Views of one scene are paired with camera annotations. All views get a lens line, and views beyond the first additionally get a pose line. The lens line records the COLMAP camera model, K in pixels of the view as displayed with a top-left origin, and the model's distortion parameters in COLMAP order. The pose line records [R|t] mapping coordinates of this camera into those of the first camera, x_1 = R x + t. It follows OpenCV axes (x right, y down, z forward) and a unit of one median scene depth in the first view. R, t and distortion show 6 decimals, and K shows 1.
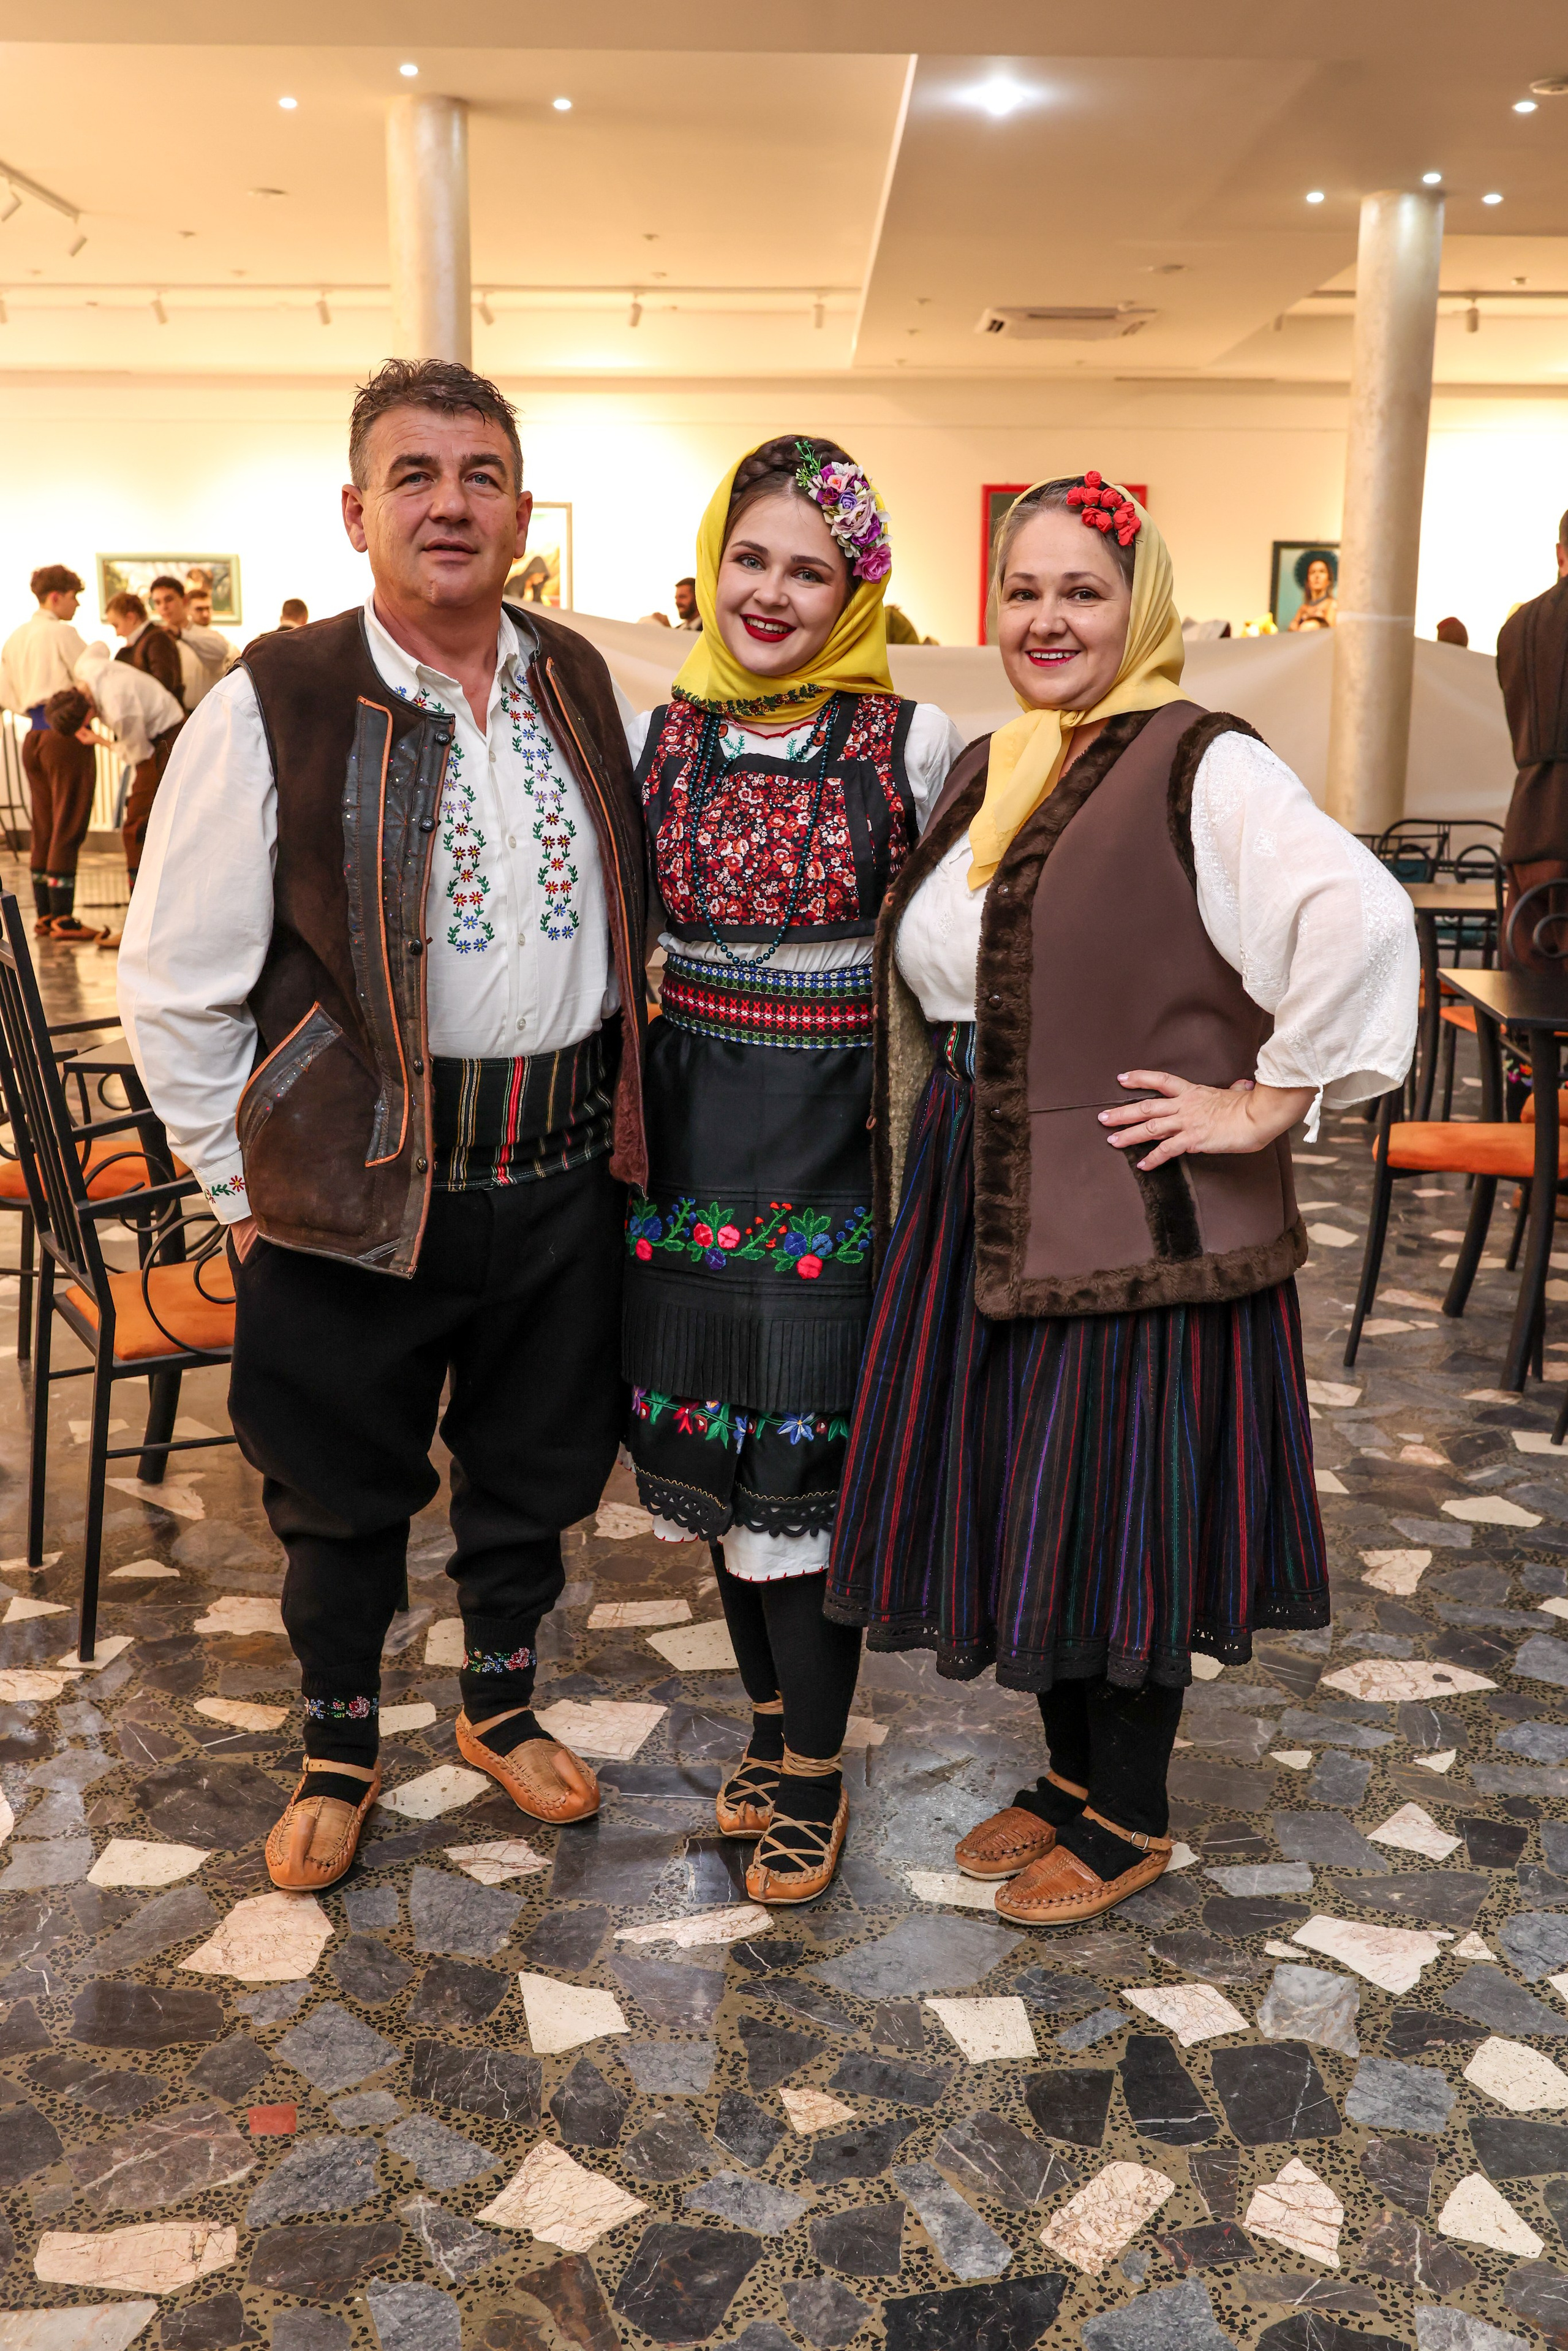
lens RADIAL K [[2198.3, 0, 774.7], [0, 2198.3, 1164.5], [0, 0, 1]] dist [-0.007130, 0.000000]
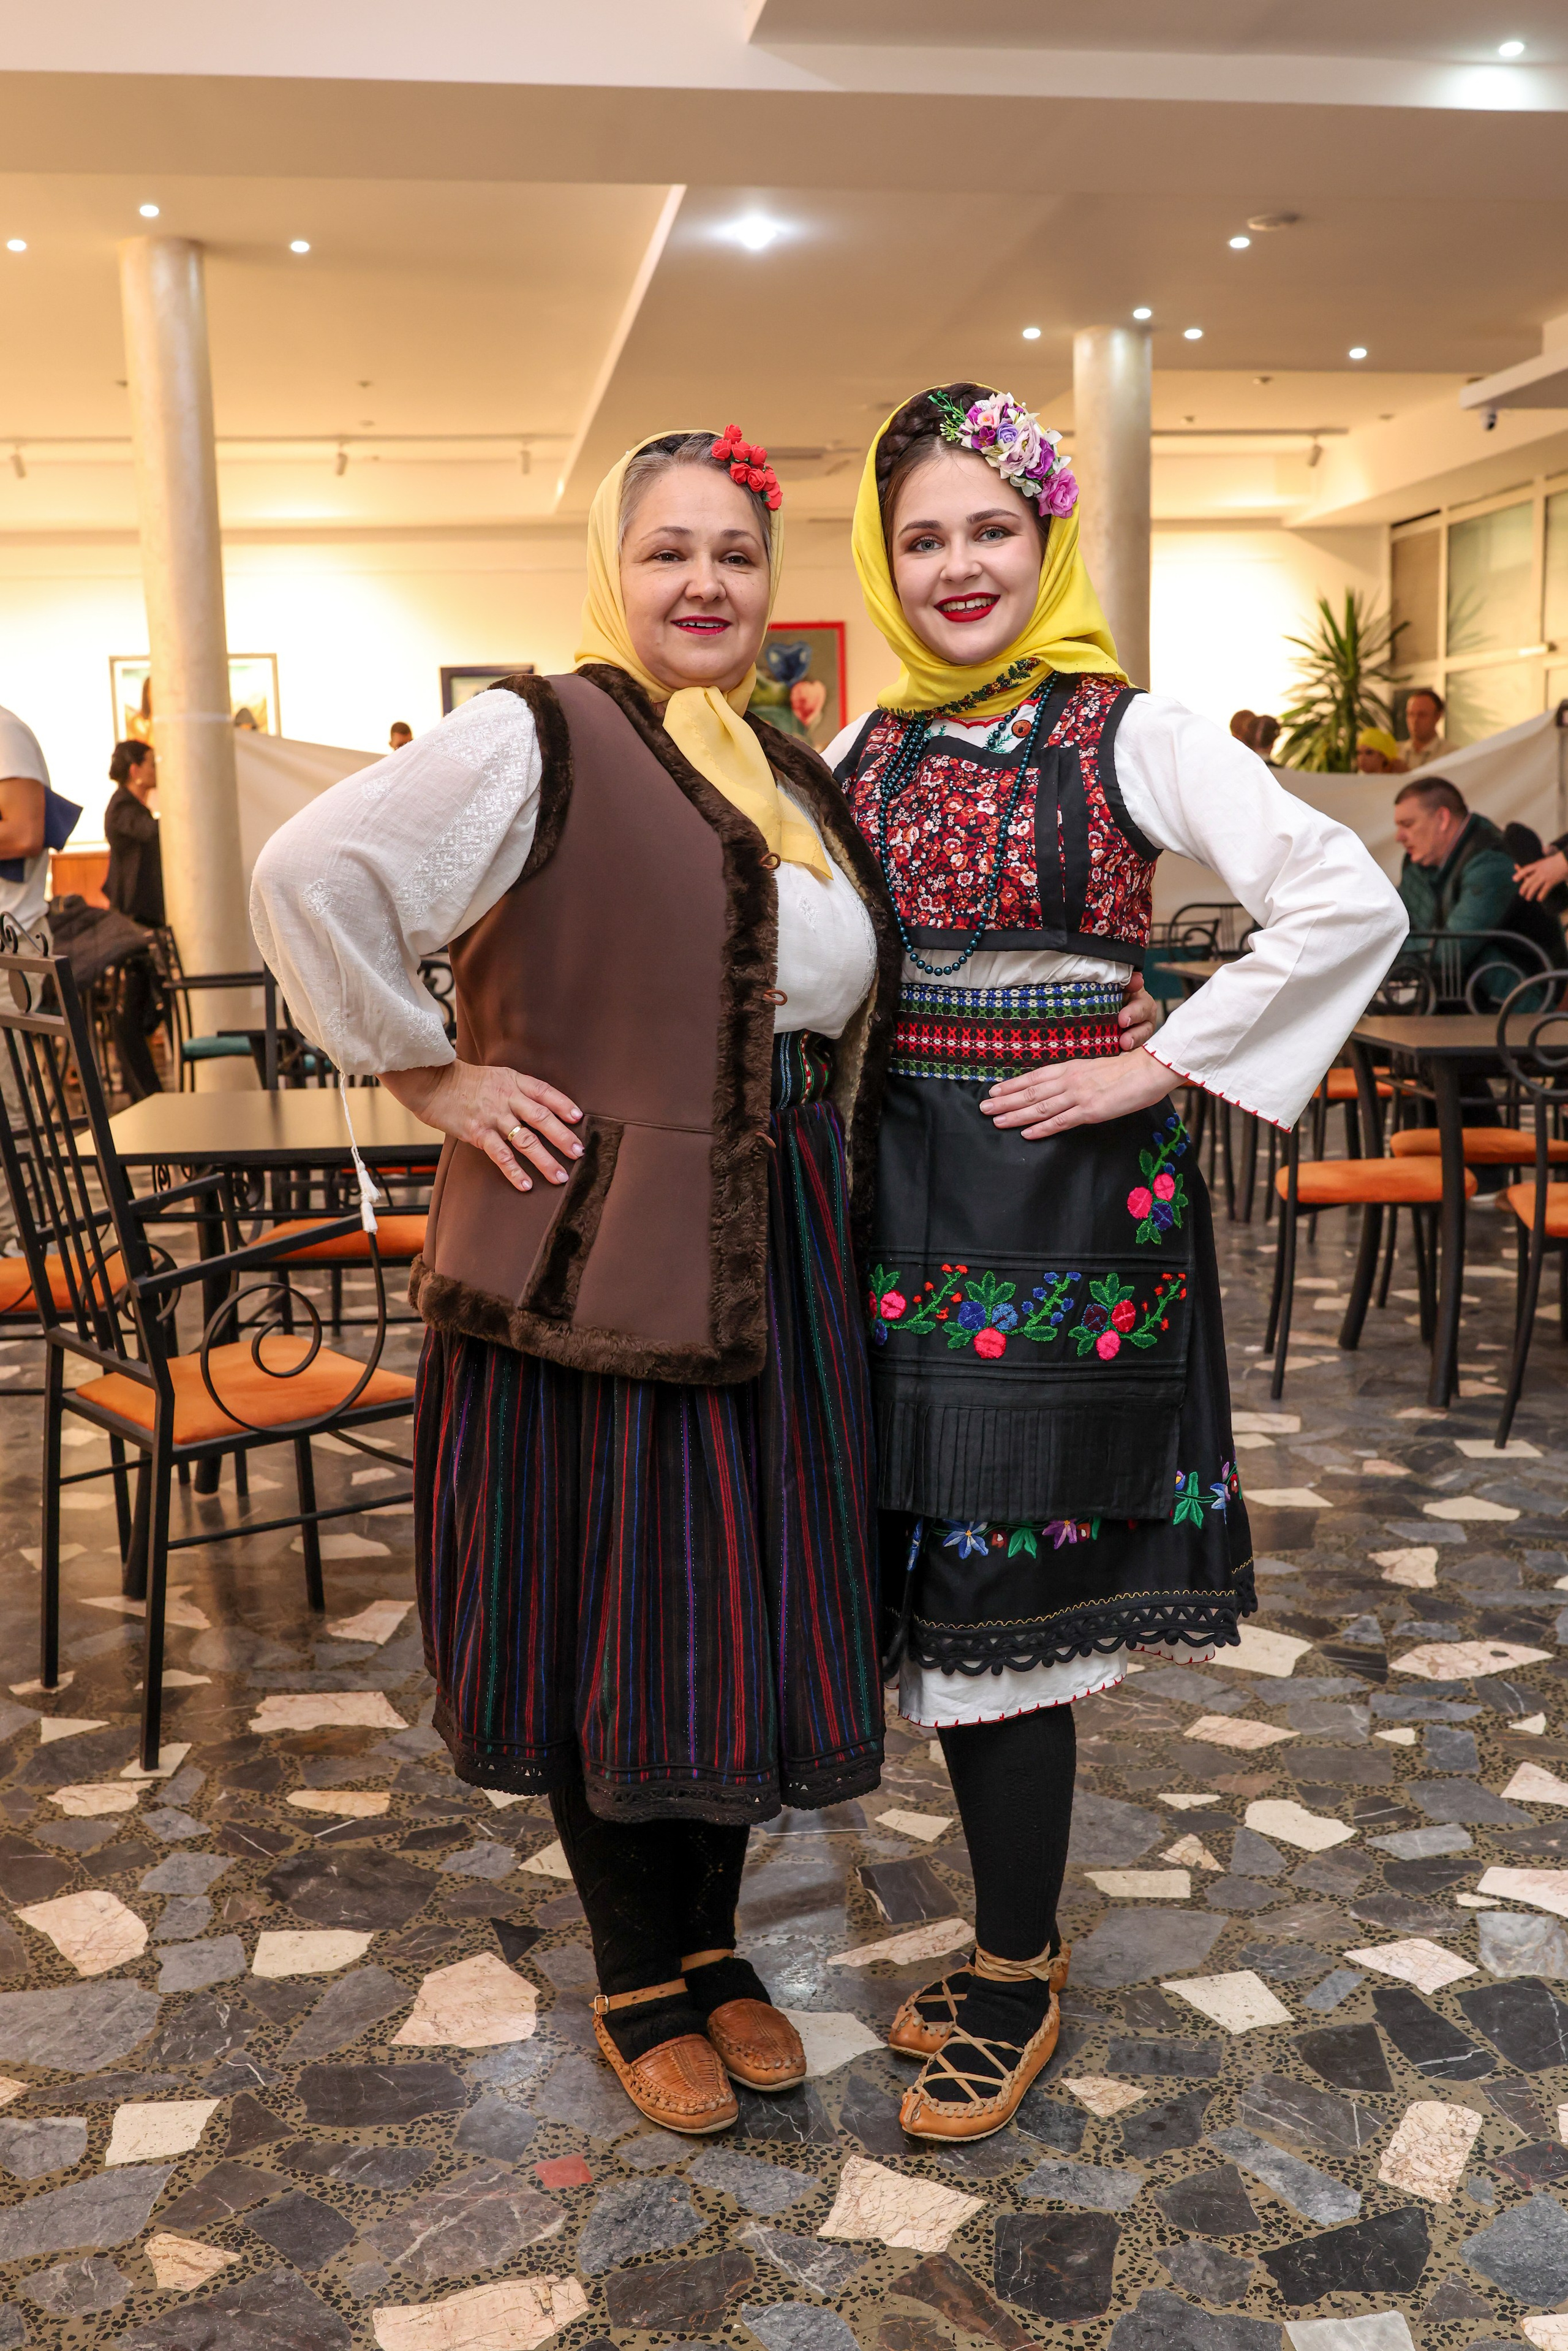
lens RADIAL K [[2198.3, 0, 763.8], [0, 2198.3, 1184.4], [0, 0, 1]] dist [-0.007130, 0.000000]
pose [[0.987032, -0.061727, 0.148182, -0.175518], [0.070763, 0.995892, -0.056497, 0.046877], [-0.144086, 0.066250, 0.987345, 0.013531]]
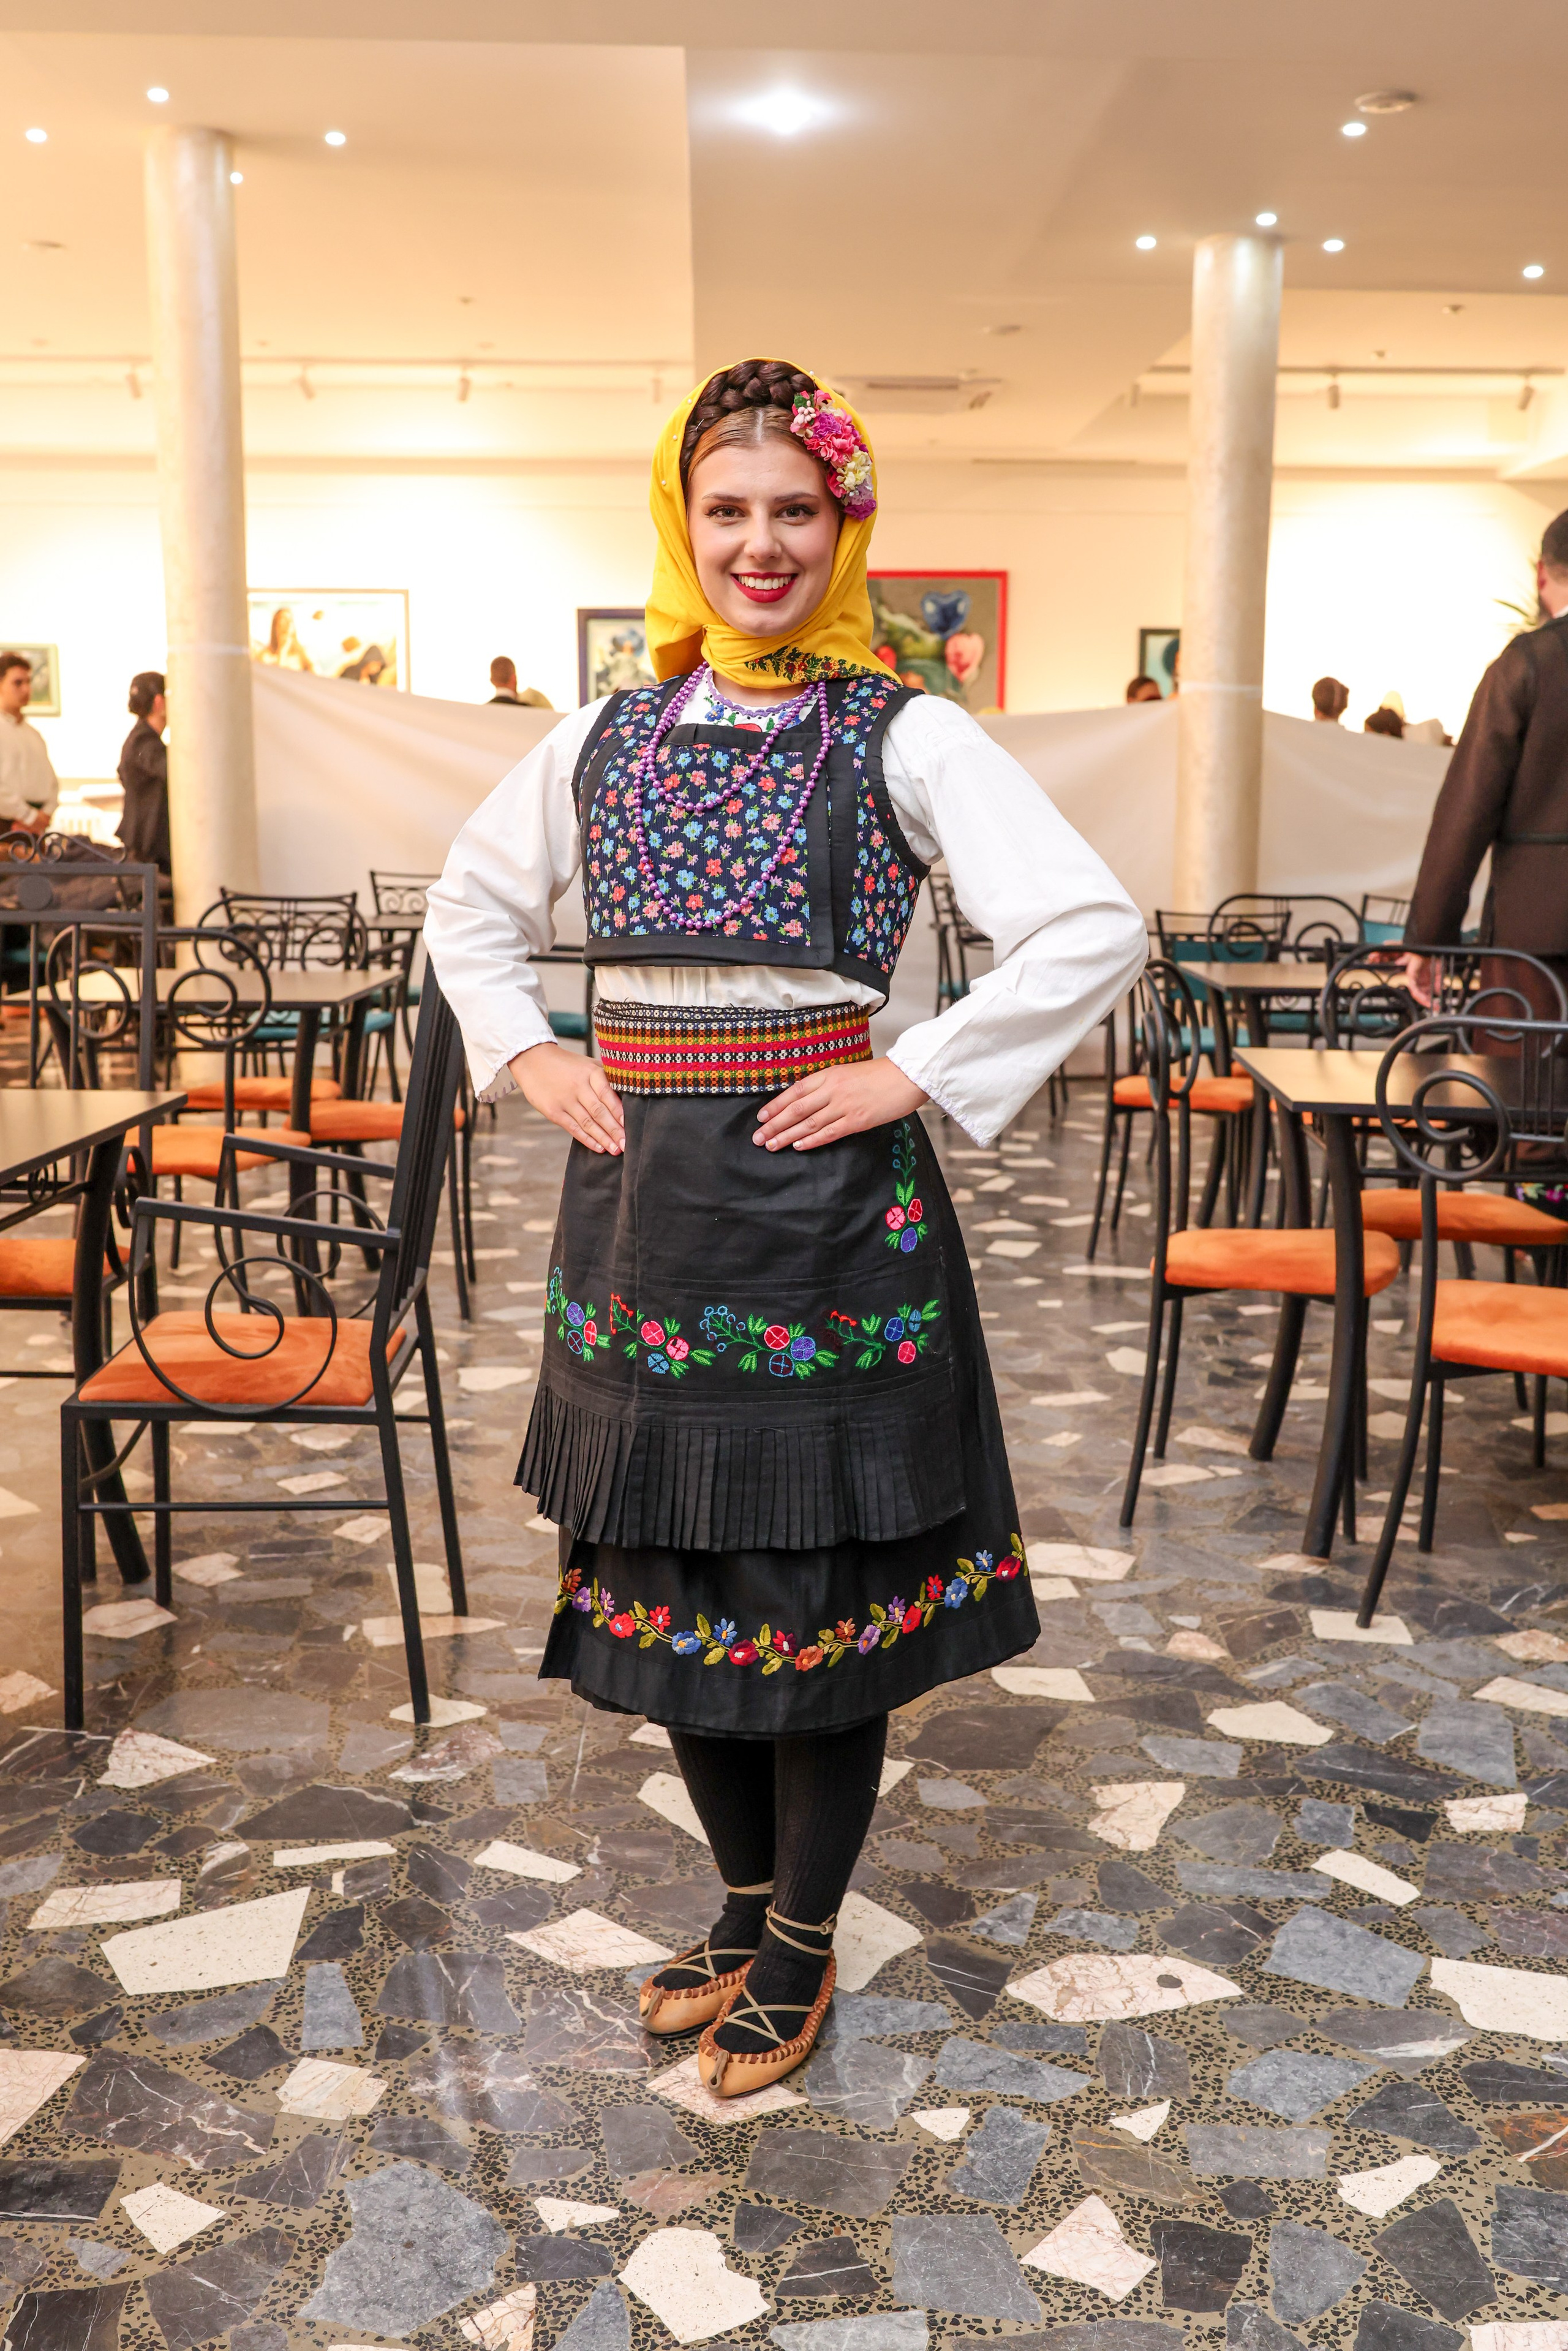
lens RADIAL K [[2198.3, 0, 783.9], [0, 2198.3, 1176.6], [0, 0, 1]] dist [-0.007130, 0.000000]
pose [[0.999203, -0.009685, 0.038729, 0.146375], [0.011448, 0.998896, -0.045559, -0.004580], [-0.038245, 0.045966, 0.998211, 0.251186]]
